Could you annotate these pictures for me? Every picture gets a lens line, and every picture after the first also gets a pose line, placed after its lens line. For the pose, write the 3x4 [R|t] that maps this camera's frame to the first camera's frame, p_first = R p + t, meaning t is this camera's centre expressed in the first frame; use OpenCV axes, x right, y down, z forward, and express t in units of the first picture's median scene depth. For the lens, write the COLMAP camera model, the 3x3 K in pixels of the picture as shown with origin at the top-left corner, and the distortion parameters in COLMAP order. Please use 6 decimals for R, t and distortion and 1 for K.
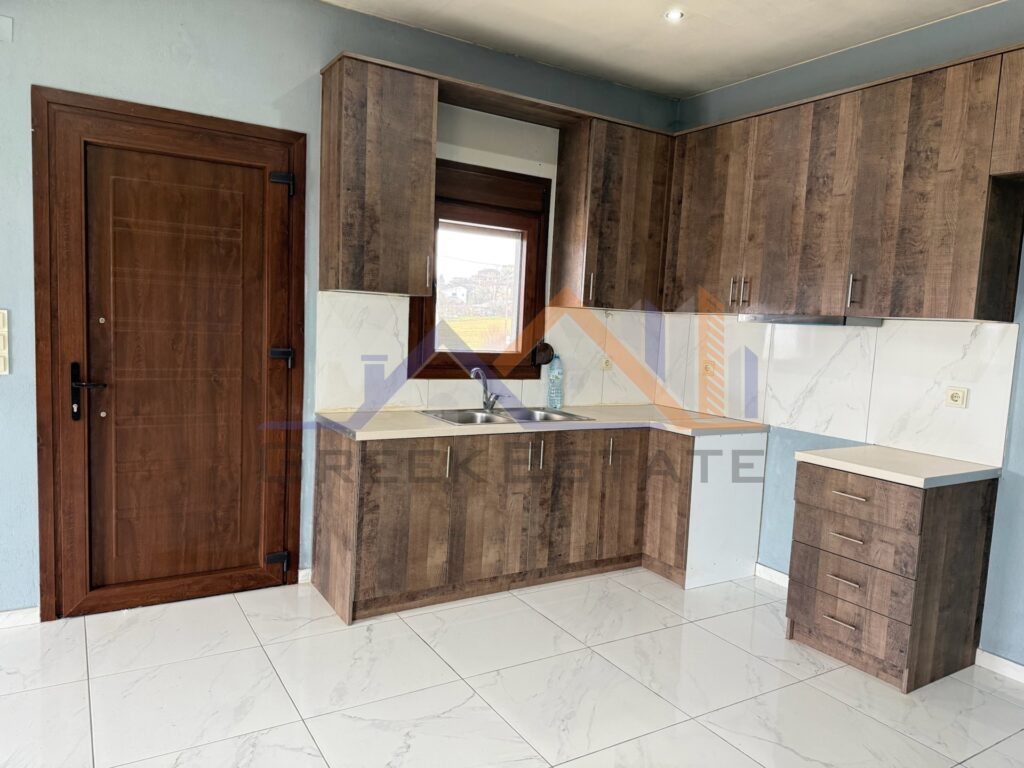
lens RADIAL K [[715.6, 0, 519.1], [0, 715.6, 392.1], [0, 0, 1]] dist [0.068635, -0.081239]
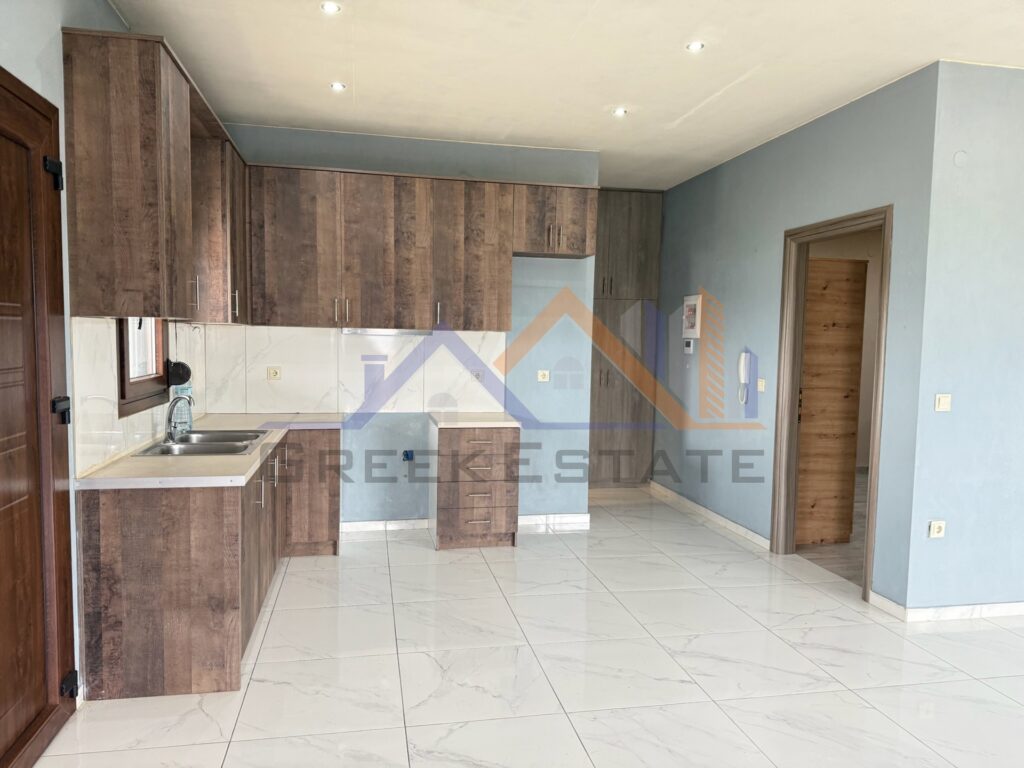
lens RADIAL K [[715.6, 0, 507.4], [0, 715.6, 390.6], [0, 0, 1]] dist [0.068635, -0.081239]
pose [[0.359547, -0.114896, 0.926026, -0.833737], [0.090403, 0.992011, 0.087982, -0.091195], [-0.928737, 0.052082, 0.367061, 0.301983]]
